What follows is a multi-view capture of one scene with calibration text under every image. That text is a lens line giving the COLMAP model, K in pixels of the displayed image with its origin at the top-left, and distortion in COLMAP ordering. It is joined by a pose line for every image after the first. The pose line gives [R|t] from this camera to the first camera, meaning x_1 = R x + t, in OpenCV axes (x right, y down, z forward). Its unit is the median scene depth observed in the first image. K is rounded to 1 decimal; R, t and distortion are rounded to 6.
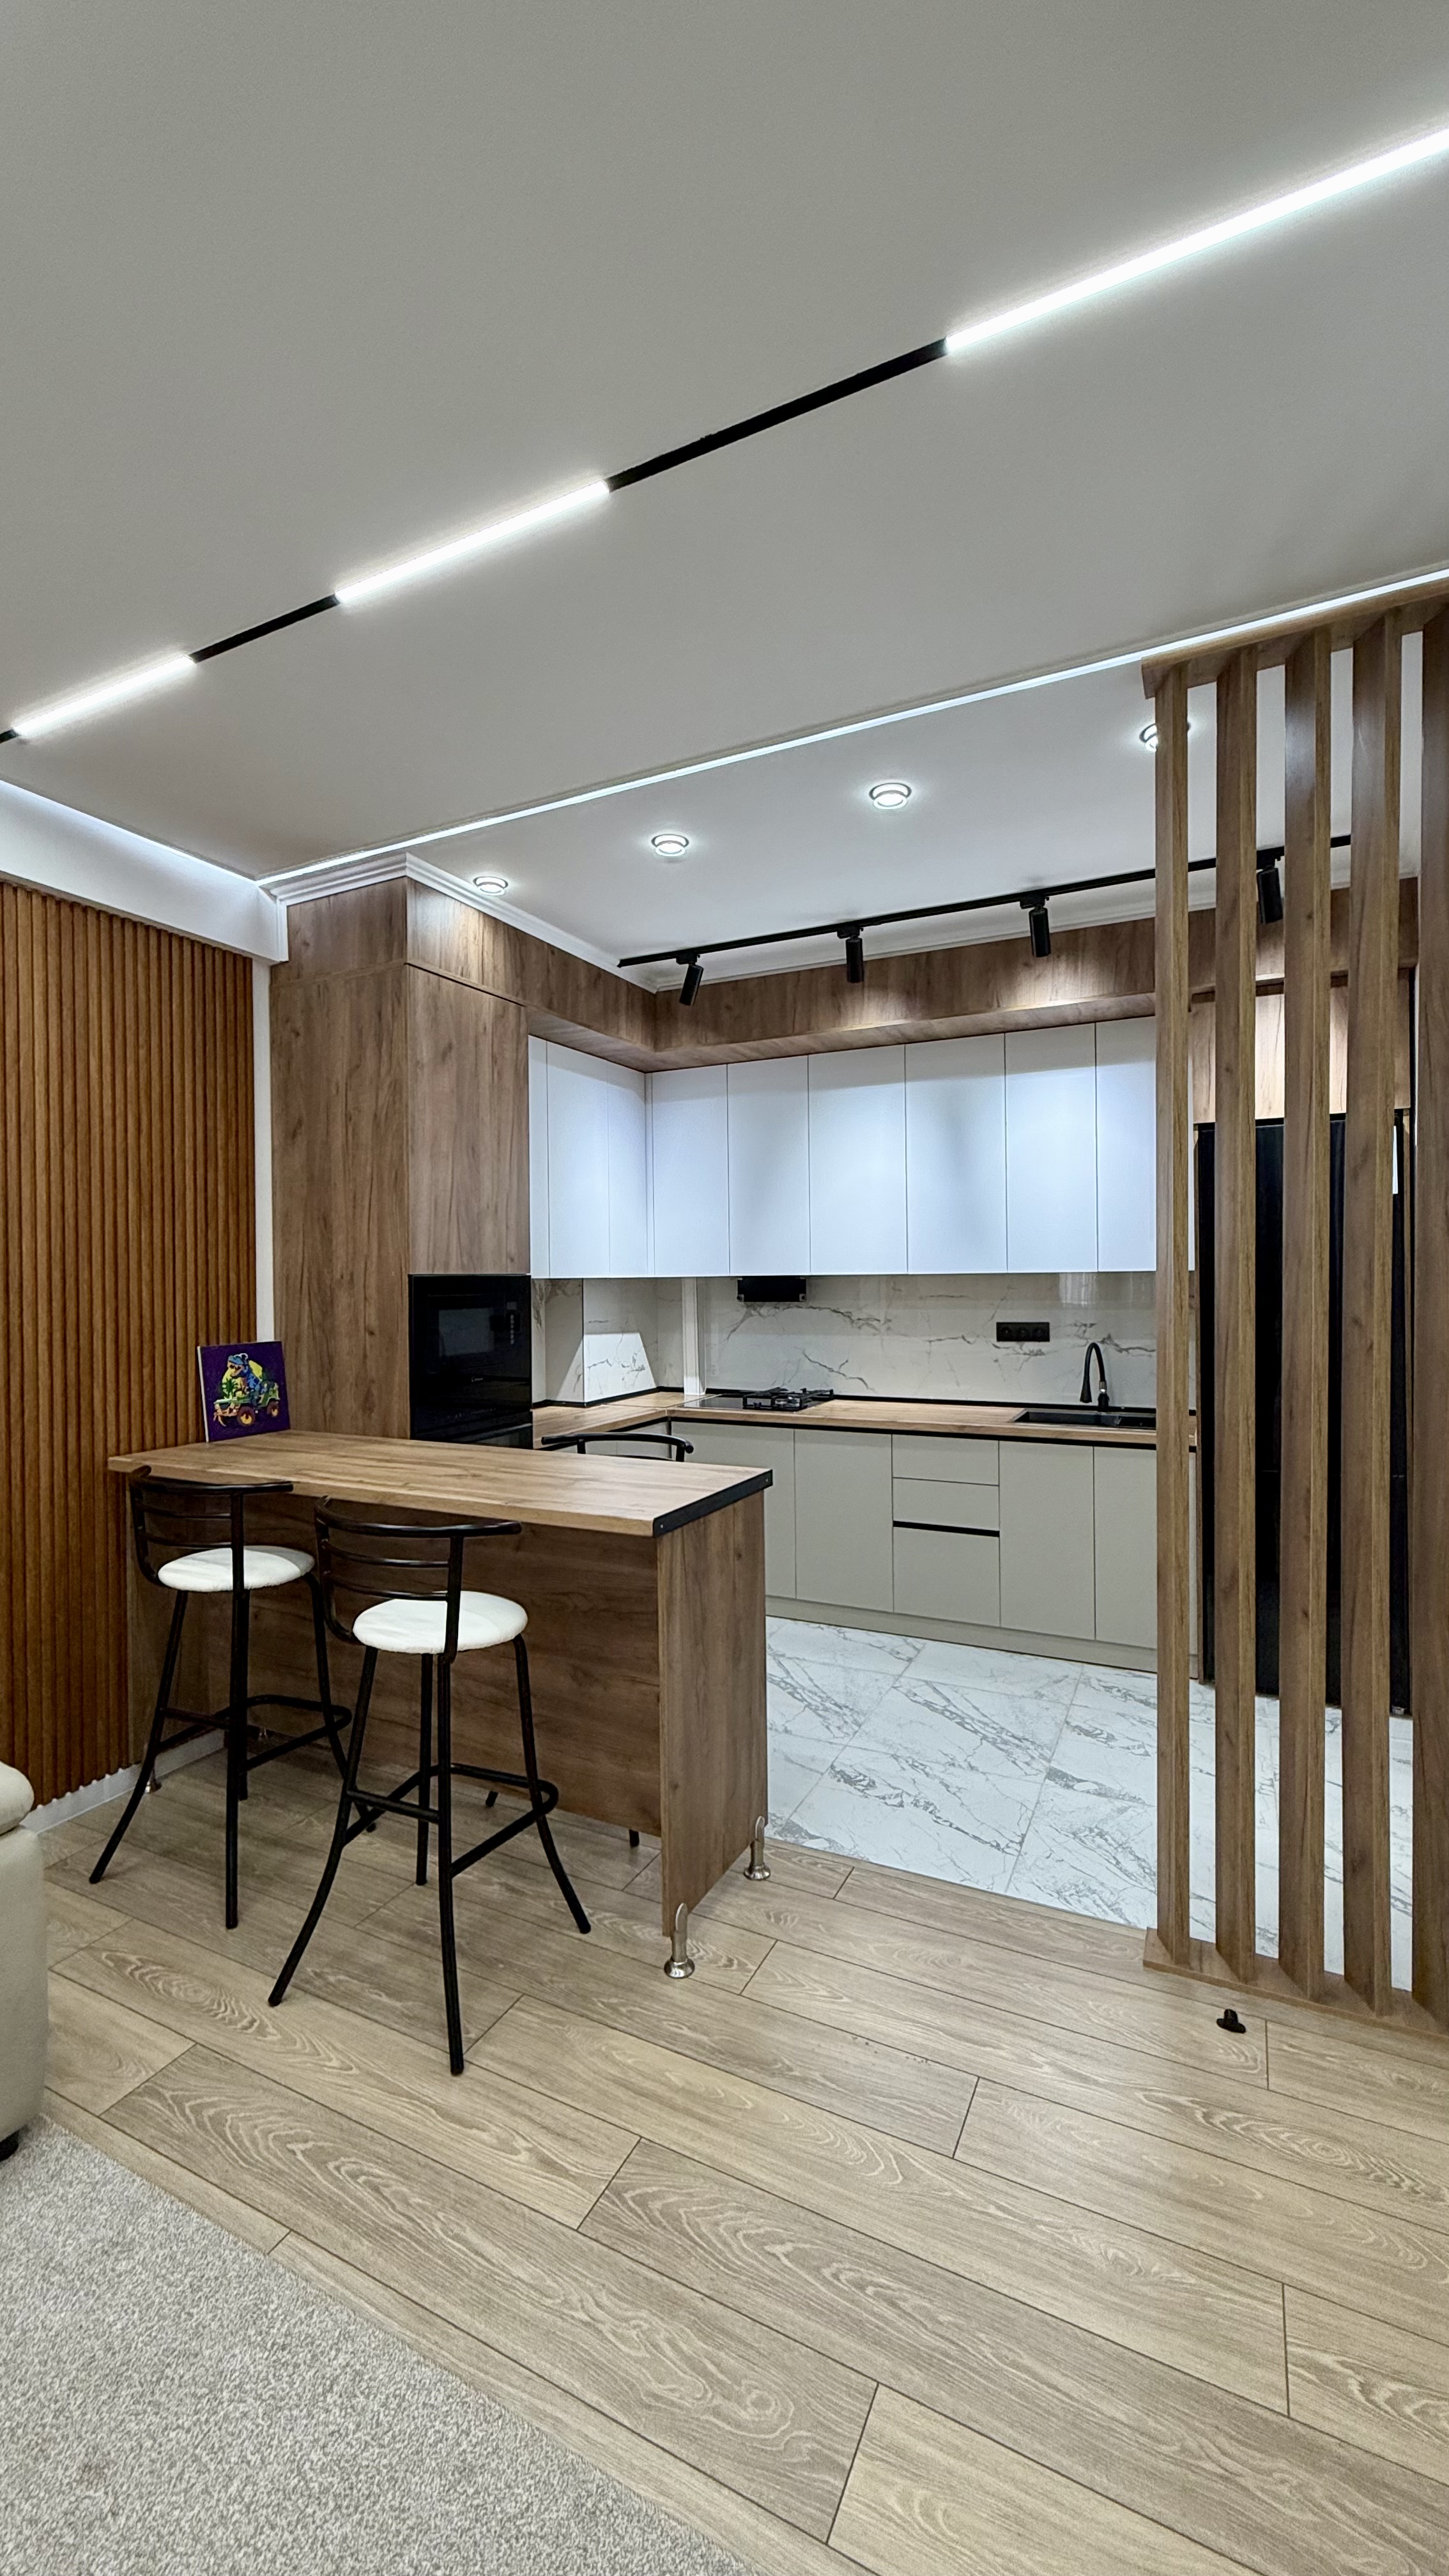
lens RADIAL K [[1025.8, 0, 719.6], [0, 1025.8, 1283.6], [0, 0, 1]] dist [-0.001169, 0.000462]
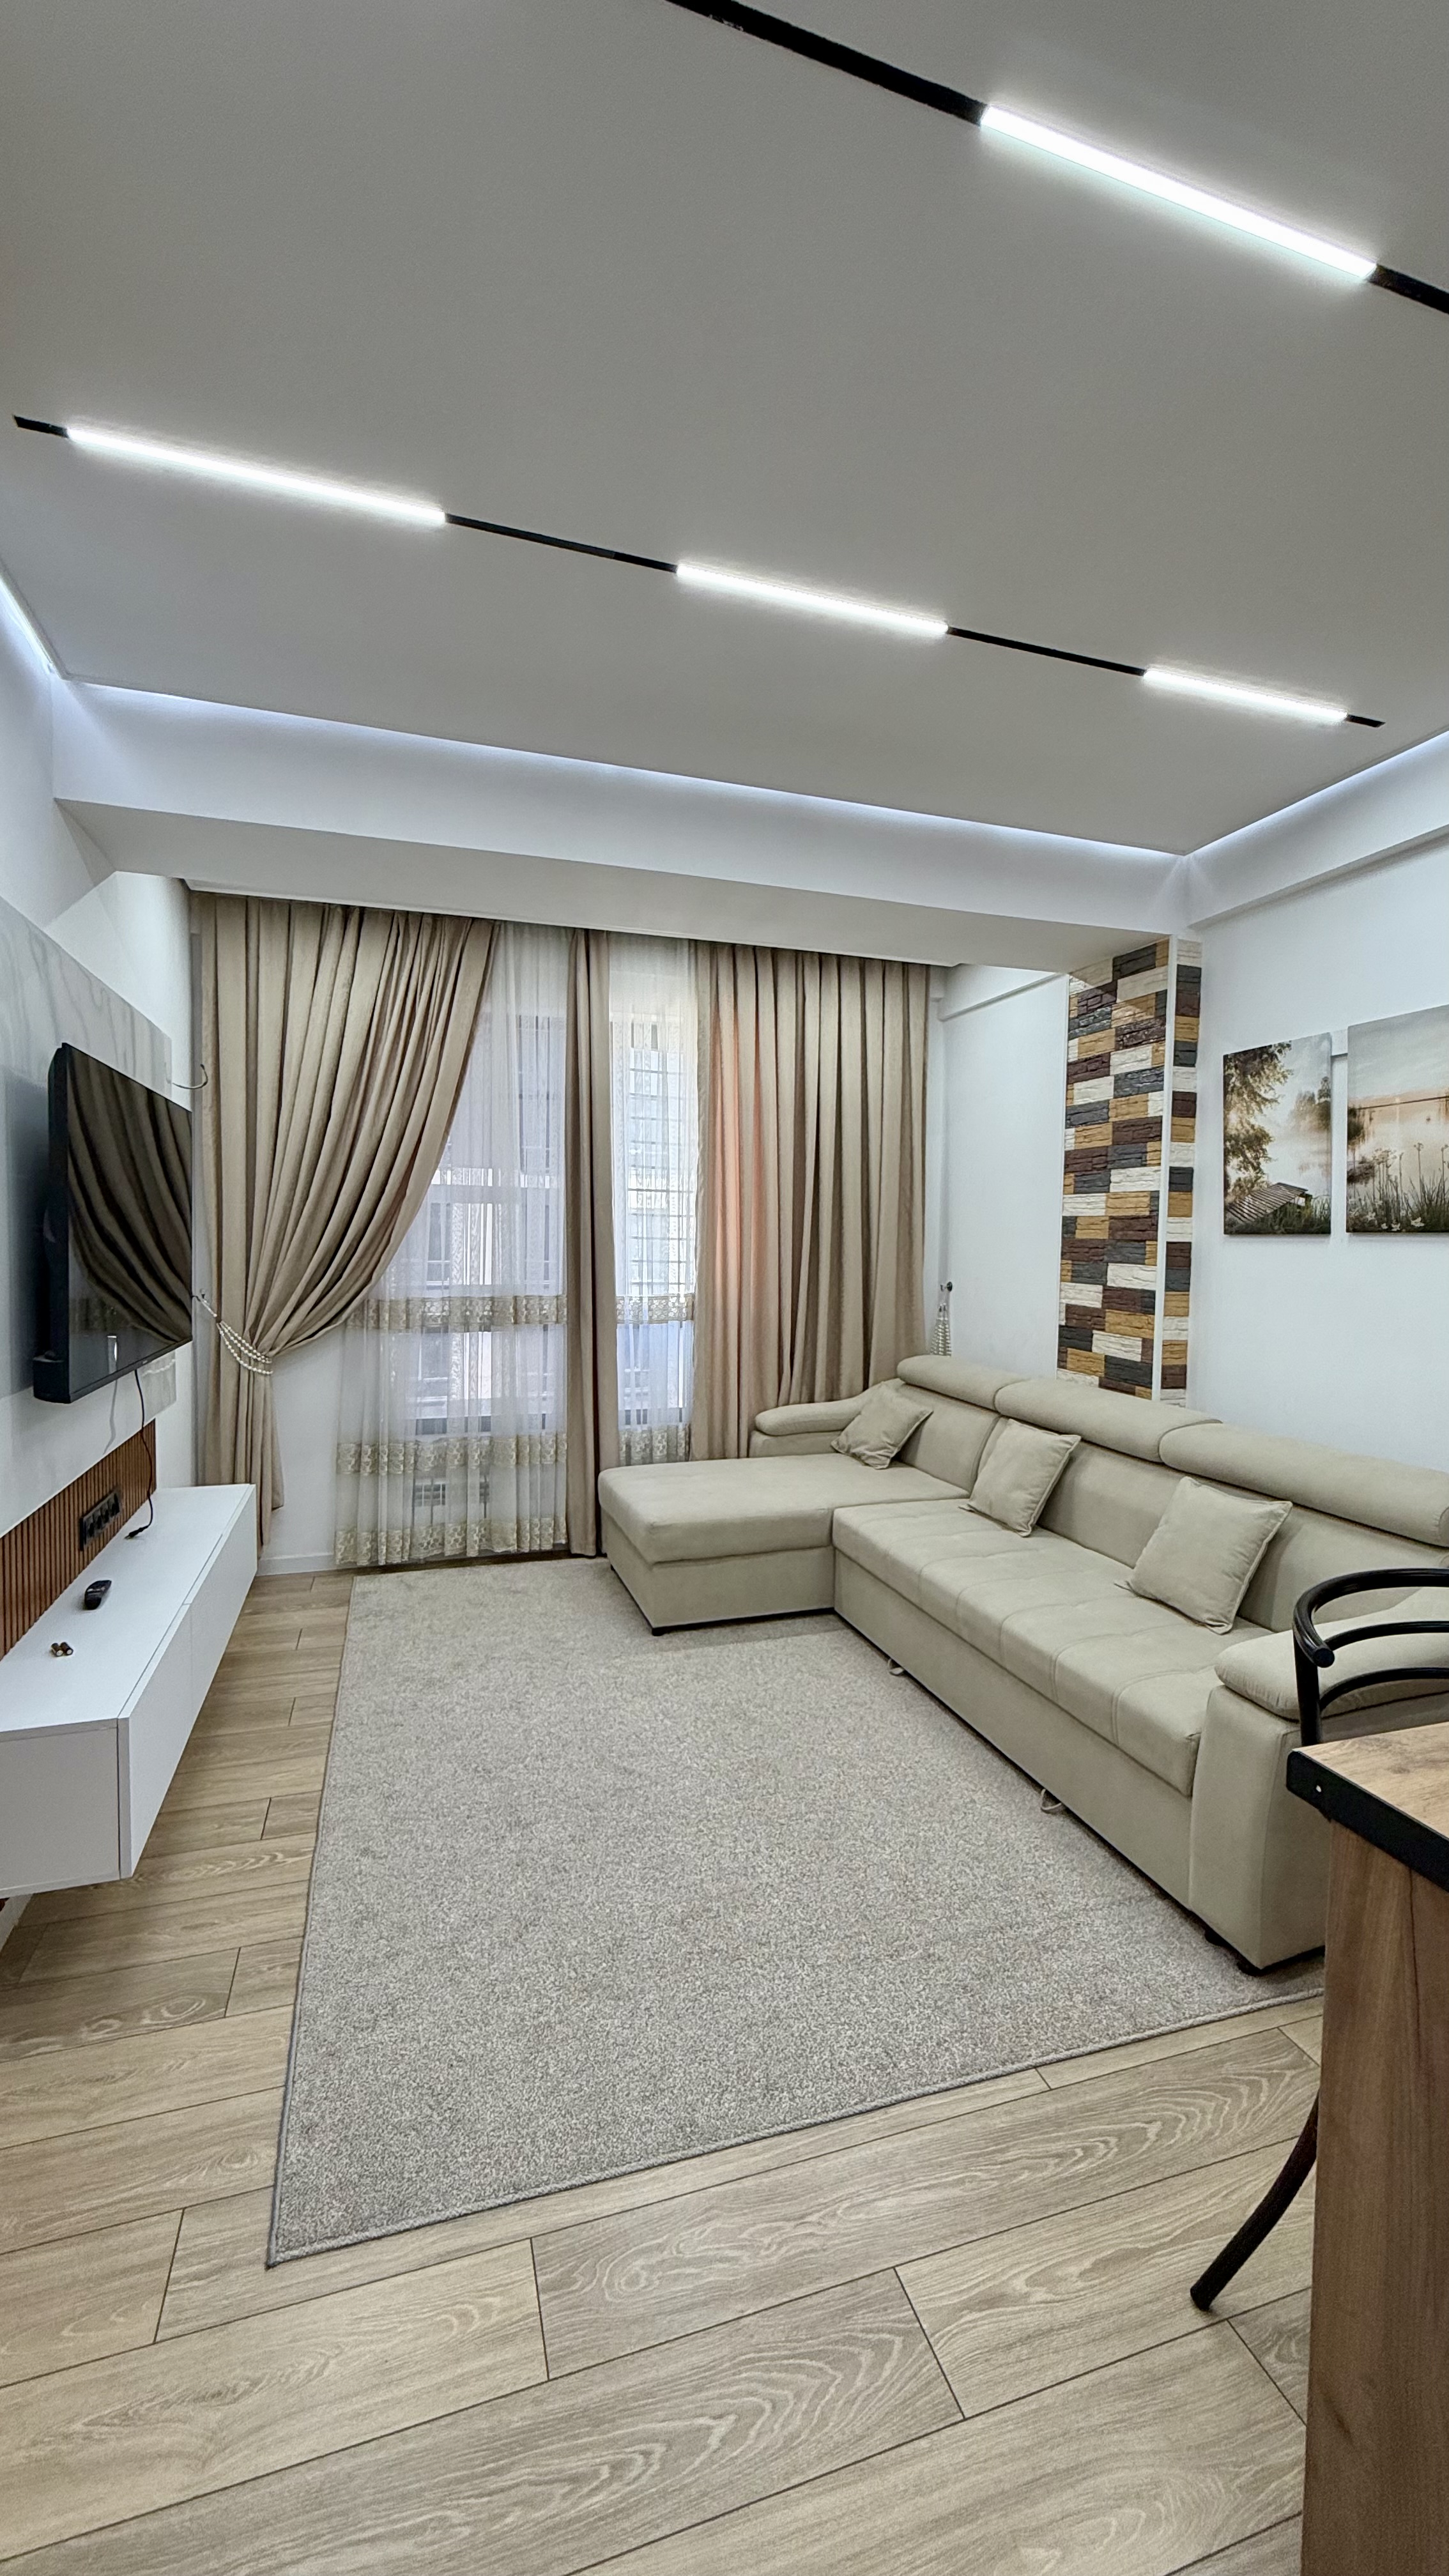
lens RADIAL K [[1025.8, 0, 720.2], [0, 1025.8, 1279.7], [0, 0, 1]] dist [-0.001169, 0.000462]
pose [[-0.718755, 0.032680, -0.694494, 0.327007], [-0.008707, 0.998393, 0.055991, -0.003087], [0.695208, 0.046290, -0.717316, 0.853403]]
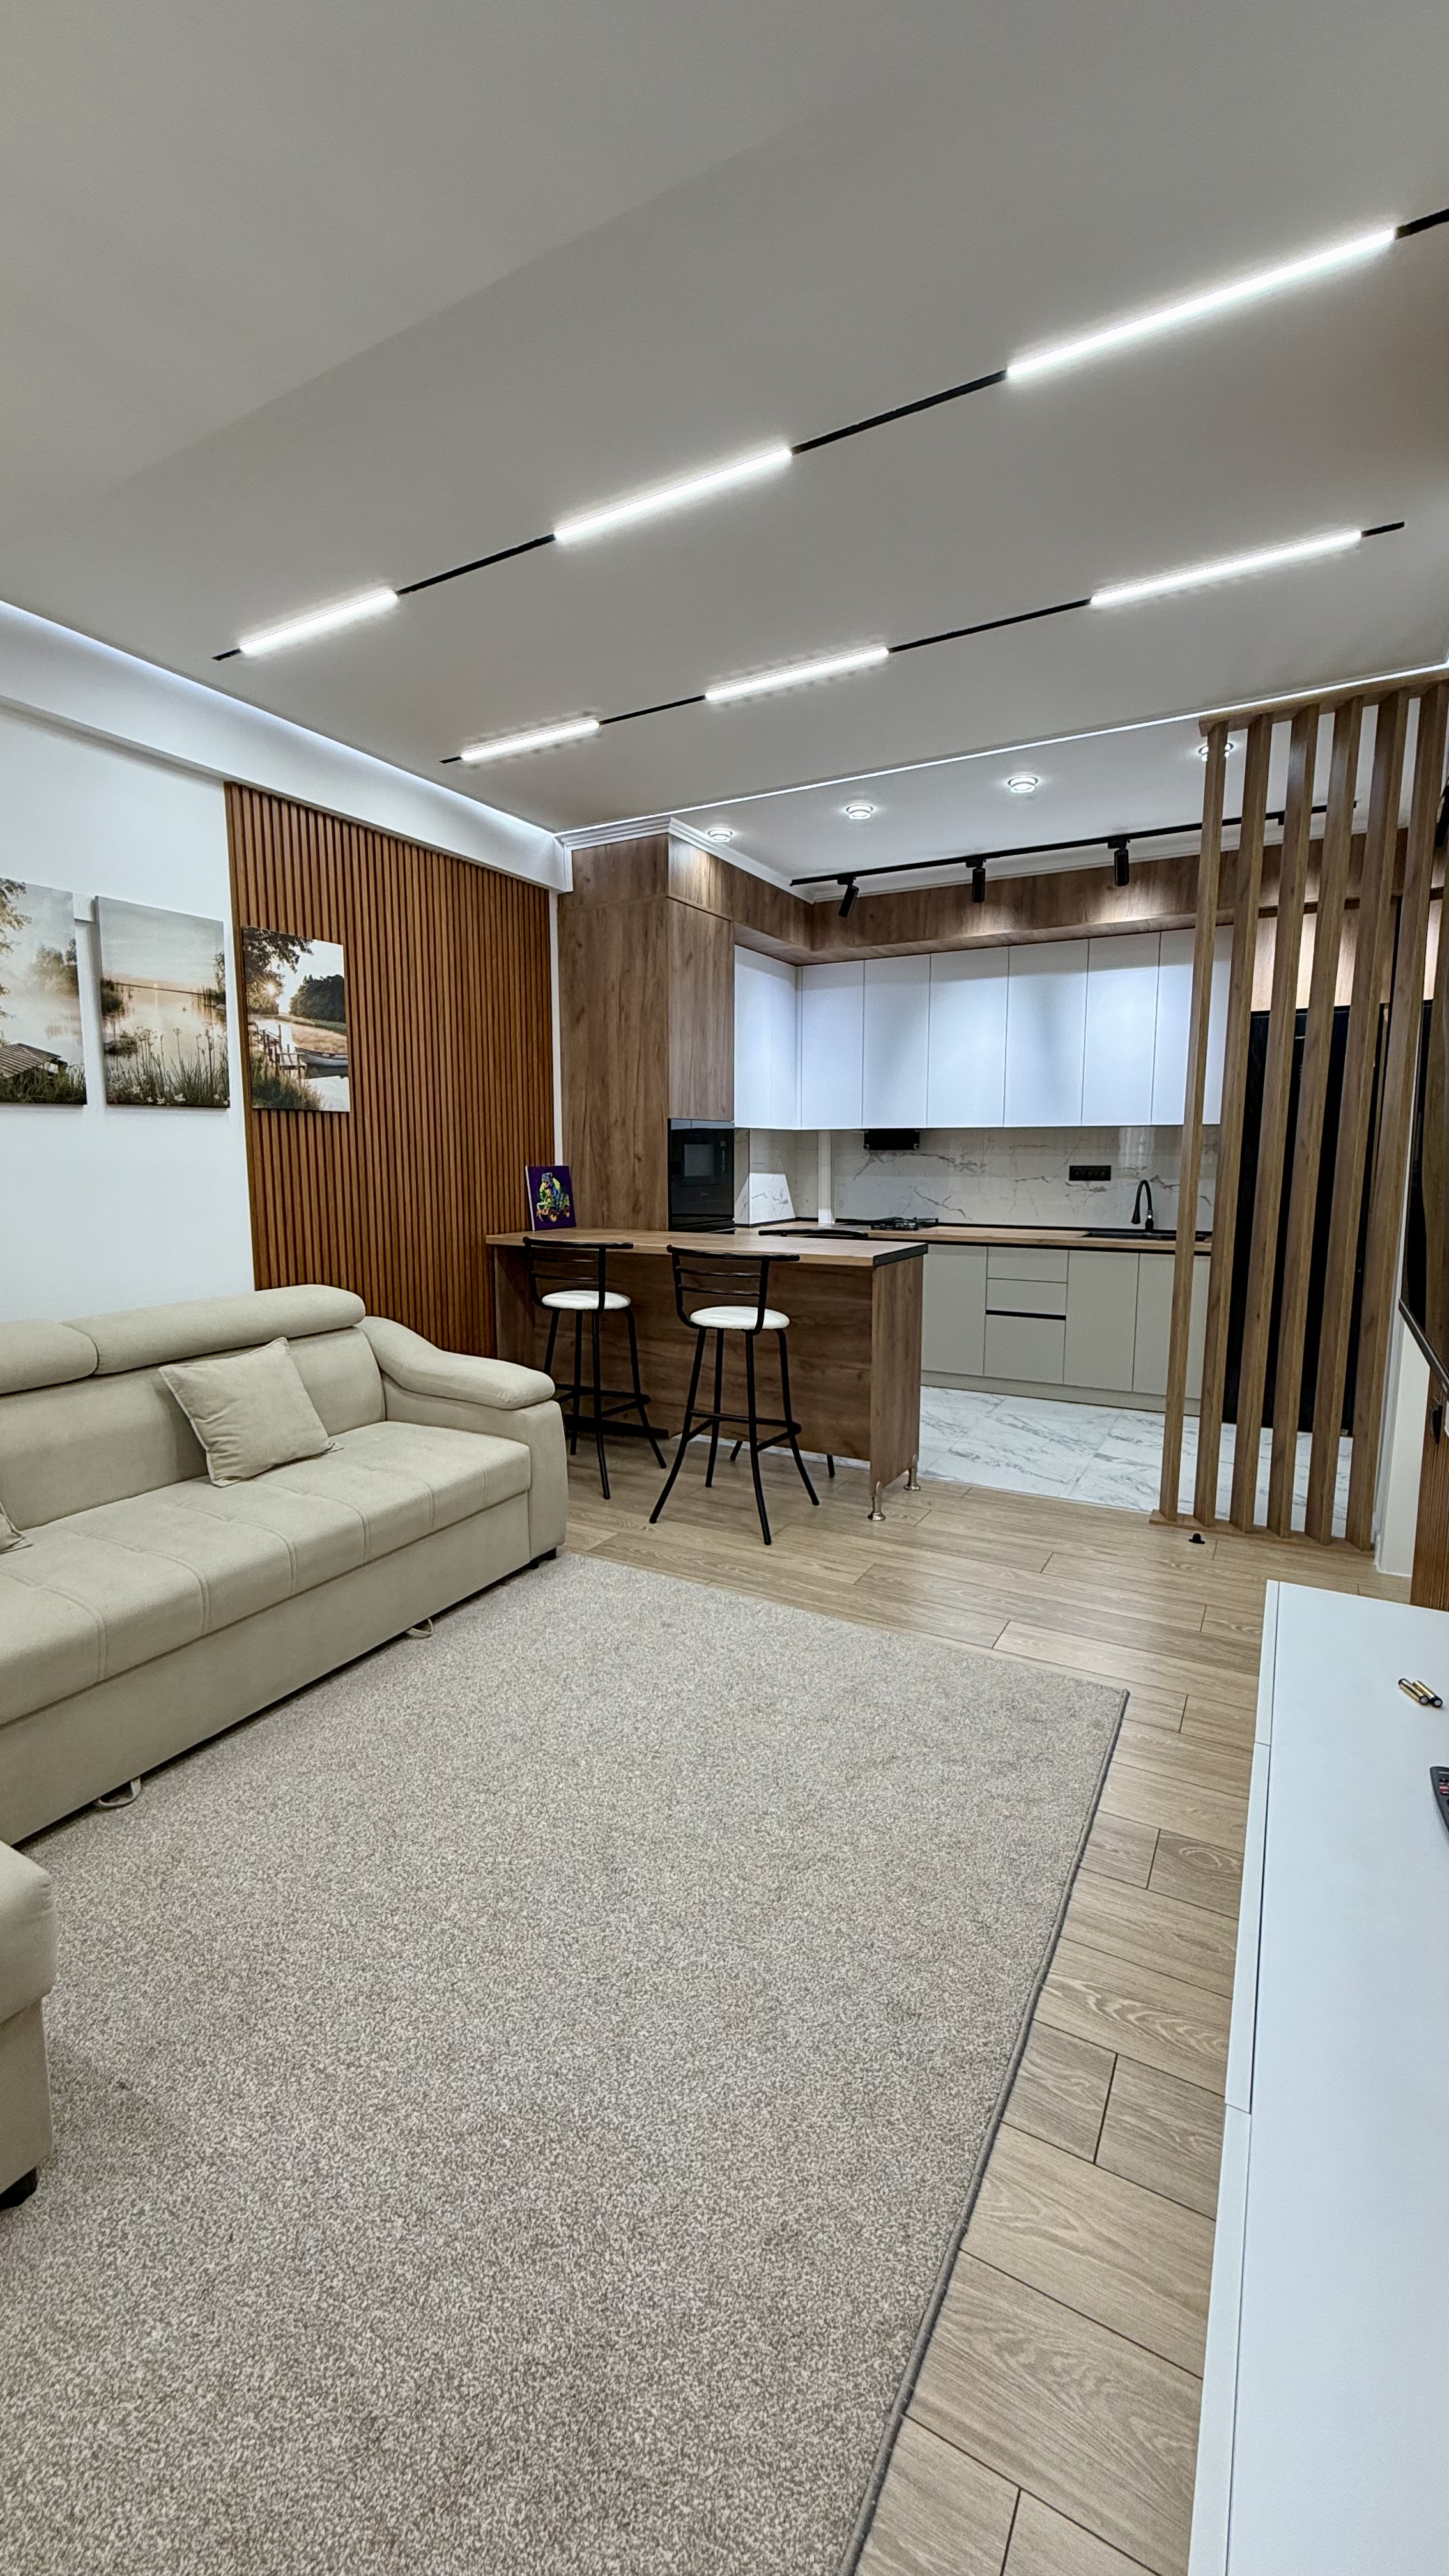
lens RADIAL K [[1025.8, 0, 723.5], [0, 1025.8, 1283.2], [0, 0, 1]] dist [-0.001169, 0.000462]
pose [[0.998946, 0.015846, -0.043073, -0.179688], [-0.010470, 0.992438, 0.122299, 0.050856], [0.044686, -0.121719, 0.991558, -0.534707]]
